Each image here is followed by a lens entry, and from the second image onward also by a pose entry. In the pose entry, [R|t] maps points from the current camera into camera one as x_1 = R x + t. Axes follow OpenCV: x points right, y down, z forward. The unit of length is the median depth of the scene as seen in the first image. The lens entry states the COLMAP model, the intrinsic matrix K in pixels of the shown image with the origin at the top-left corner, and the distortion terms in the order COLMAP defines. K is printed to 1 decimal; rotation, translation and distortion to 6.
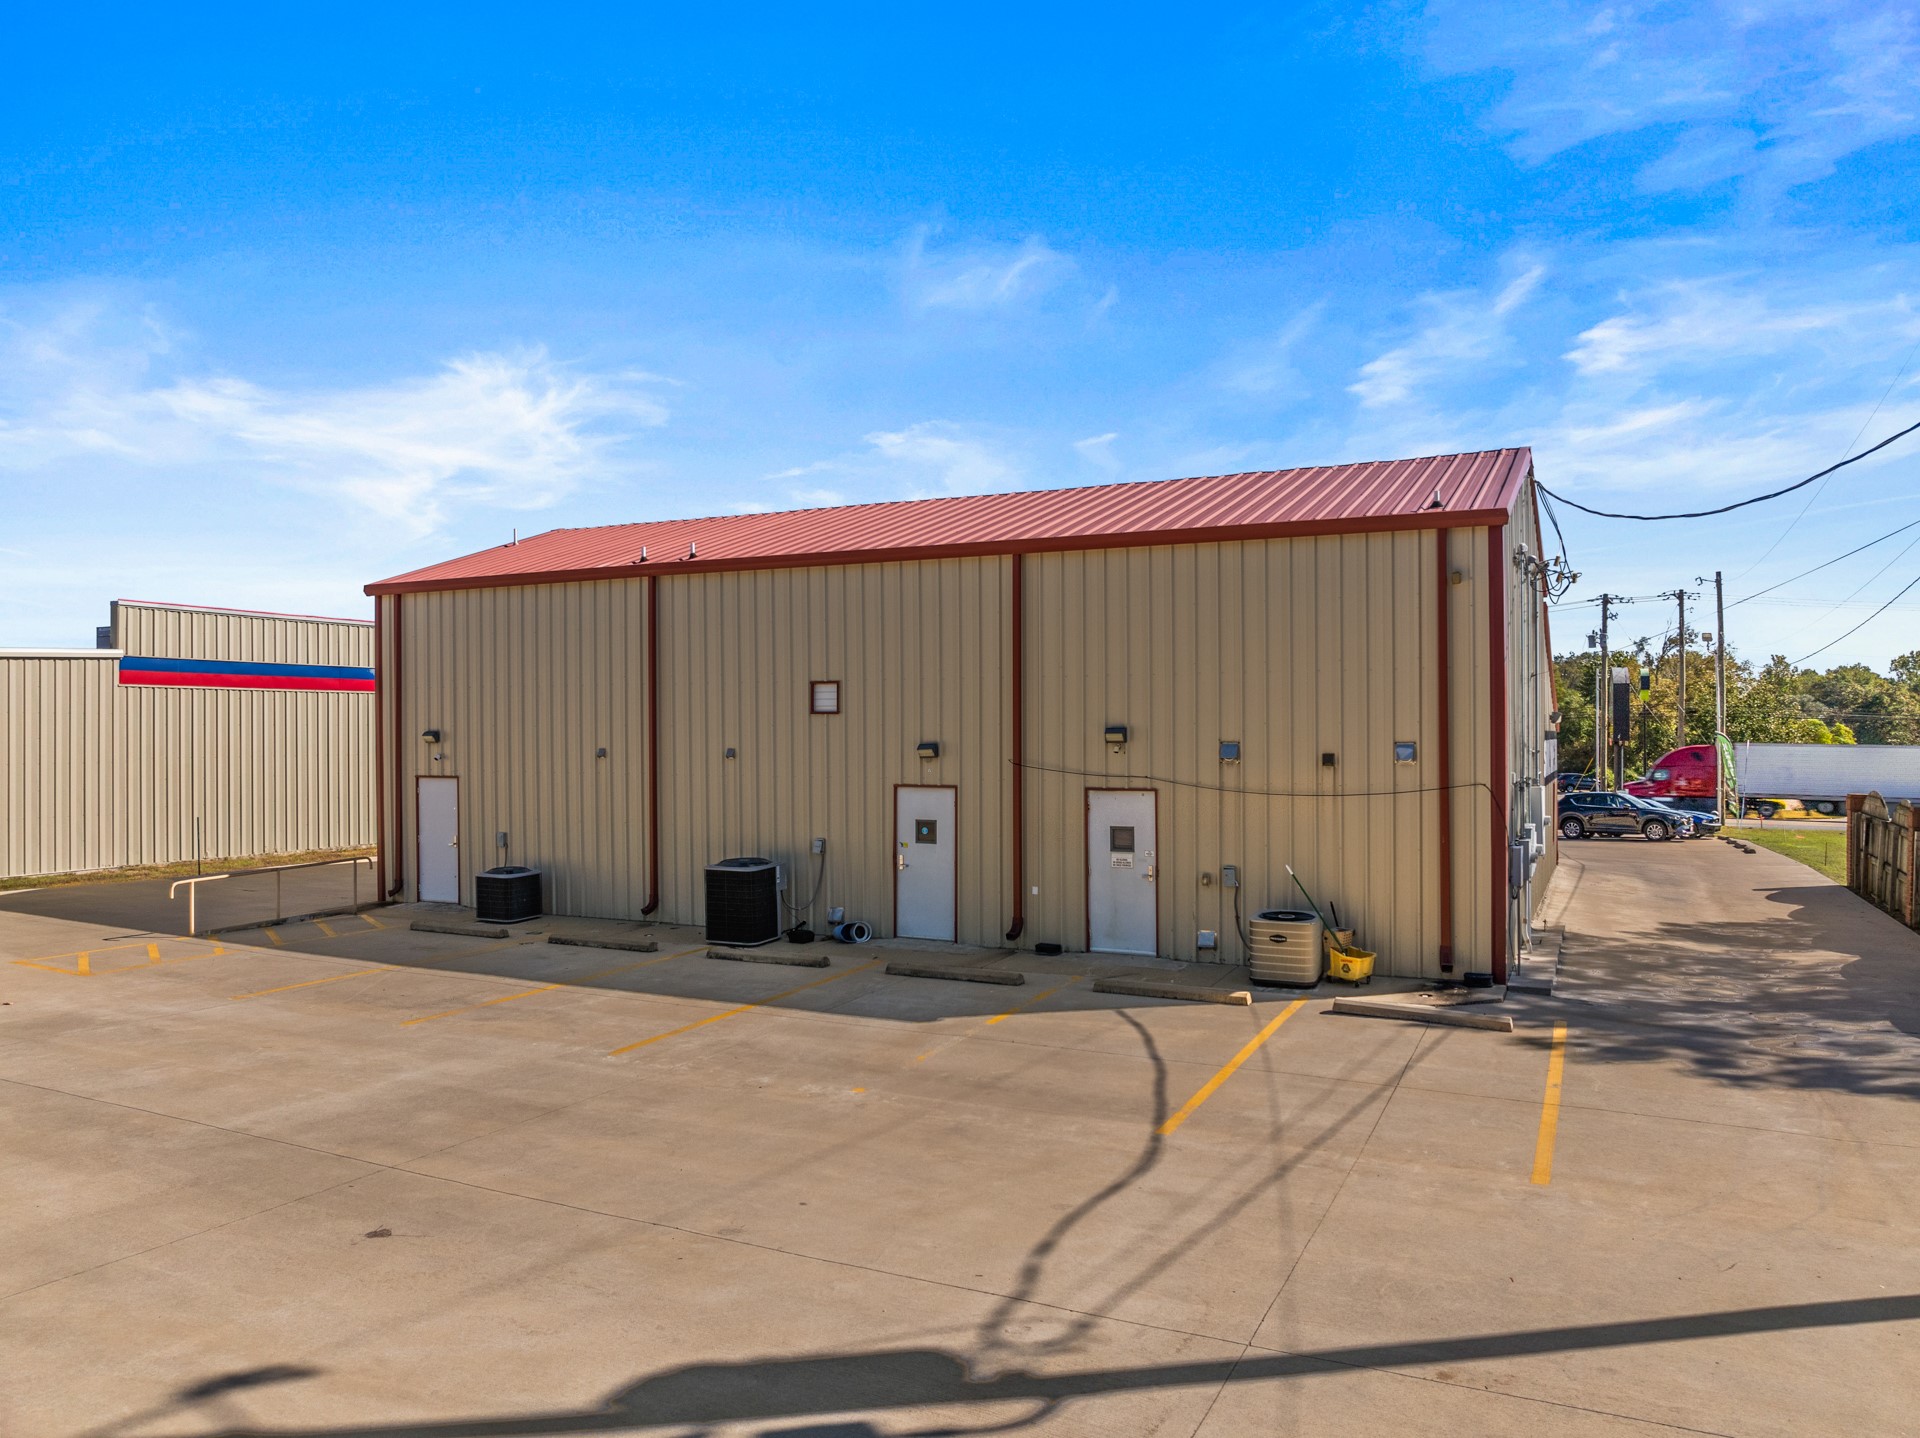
lens RADIAL K [[1401.6, 0, 955.5], [0, 1401.6, 714.6], [0, 0, 1]] dist [-0.005055, 0.000114]
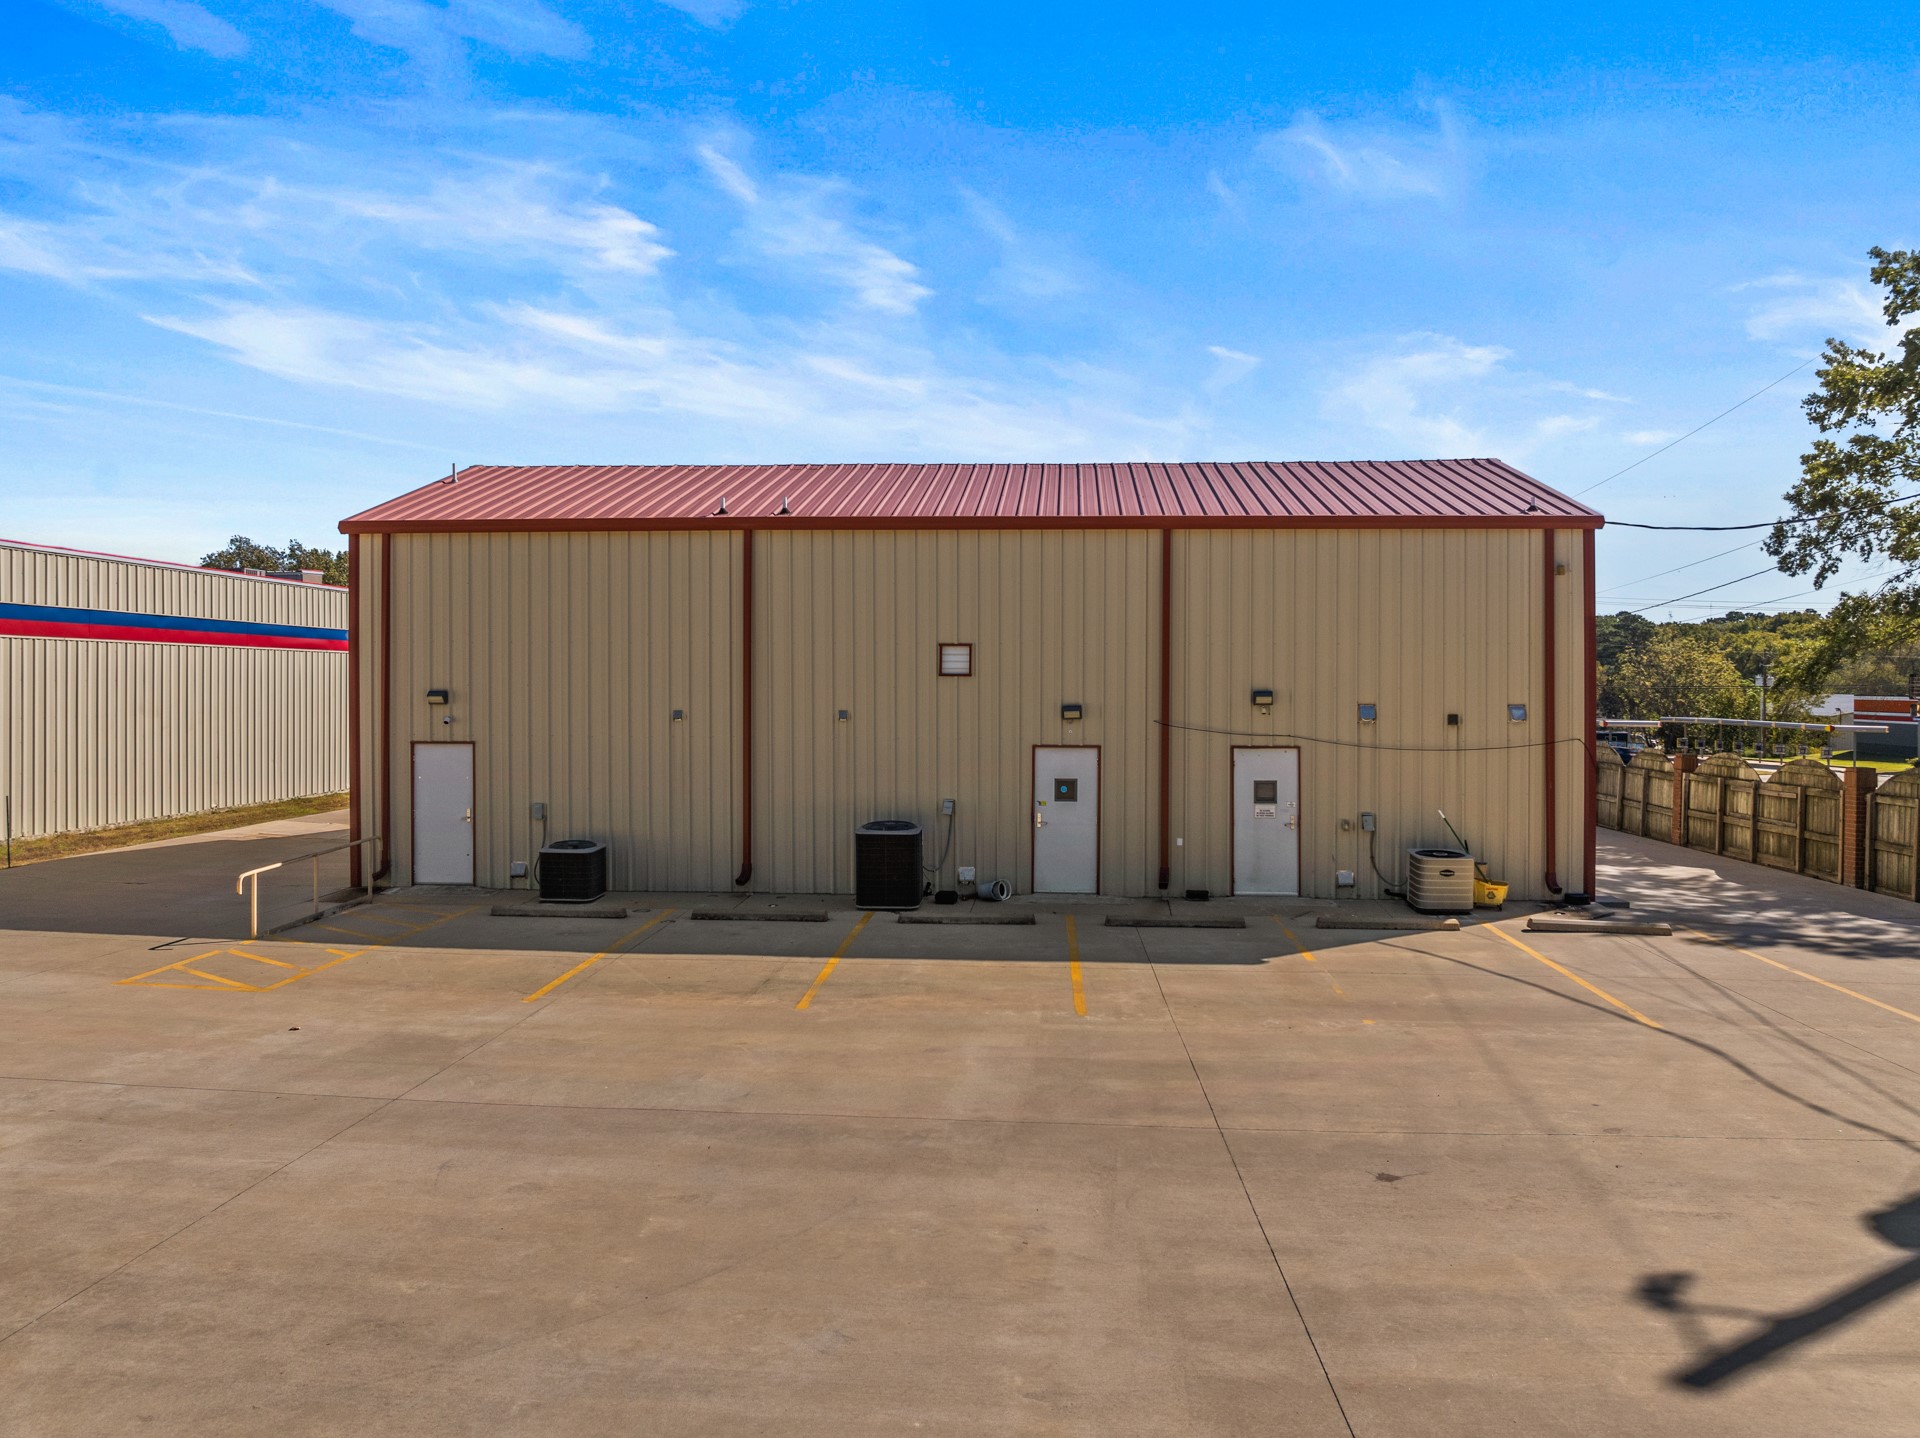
lens RADIAL K [[1401.6, 0, 955.5], [0, 1401.6, 714.6], [0, 0, 1]] dist [-0.005055, 0.000114]
pose [[0.921777, -0.006145, 0.387673, -0.507674], [-0.008023, 0.999358, 0.034918, -0.008533], [-0.387638, -0.035297, 0.921135, 0.072156]]
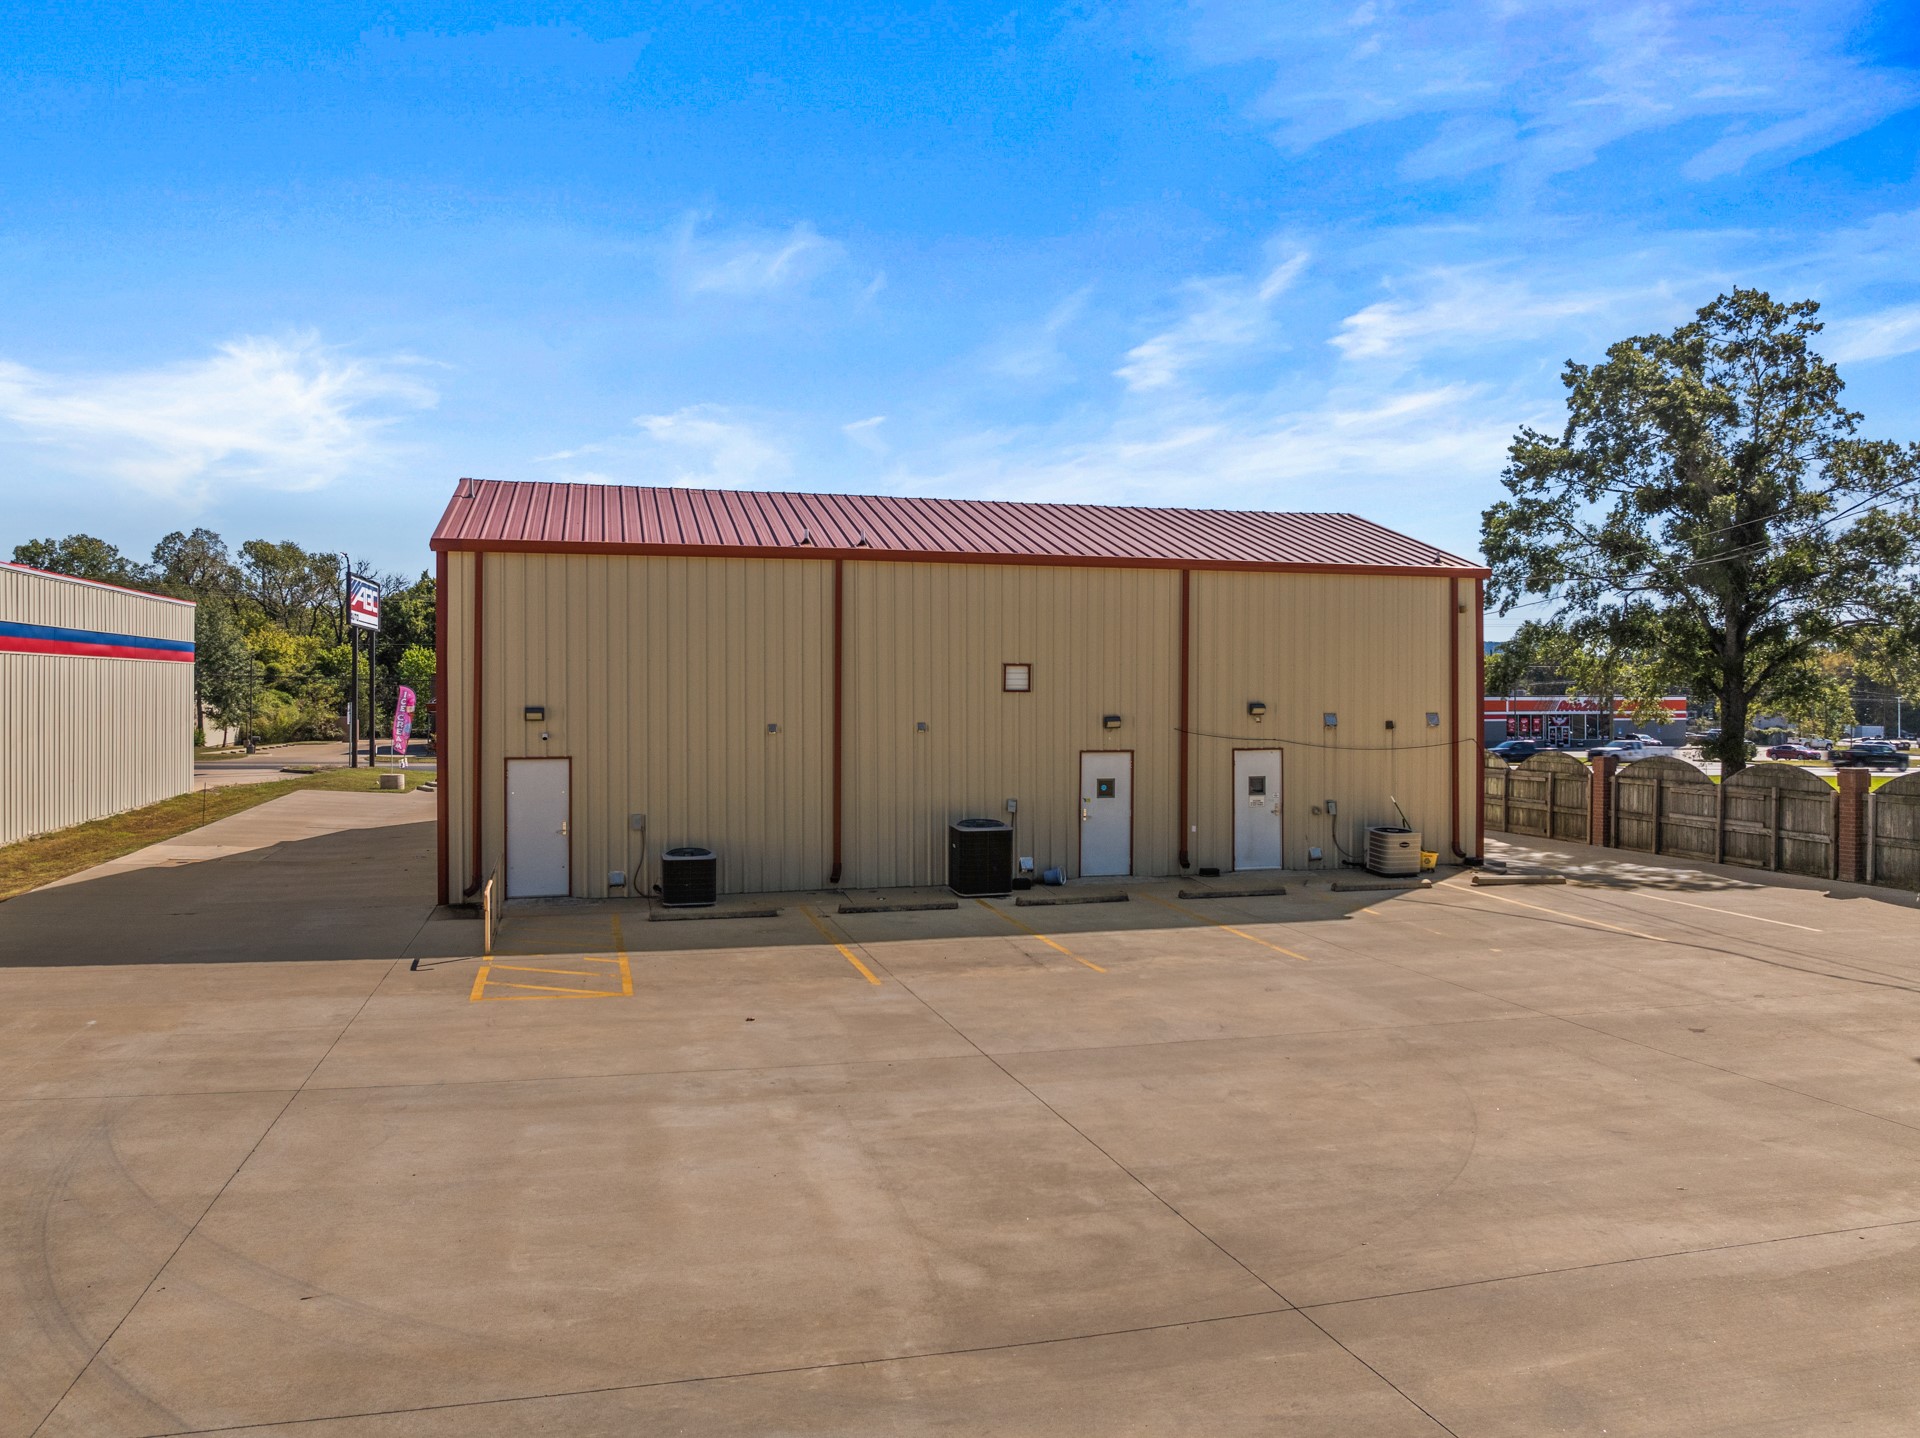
lens RADIAL K [[1401.6, 0, 955.5], [0, 1401.6, 714.6], [0, 0, 1]] dist [-0.005055, 0.000114]
pose [[0.746034, -0.013261, 0.665775, -0.948441], [-0.010087, 0.999462, 0.031210, -0.018387], [-0.665831, -0.030000, 0.745499, 0.174922]]
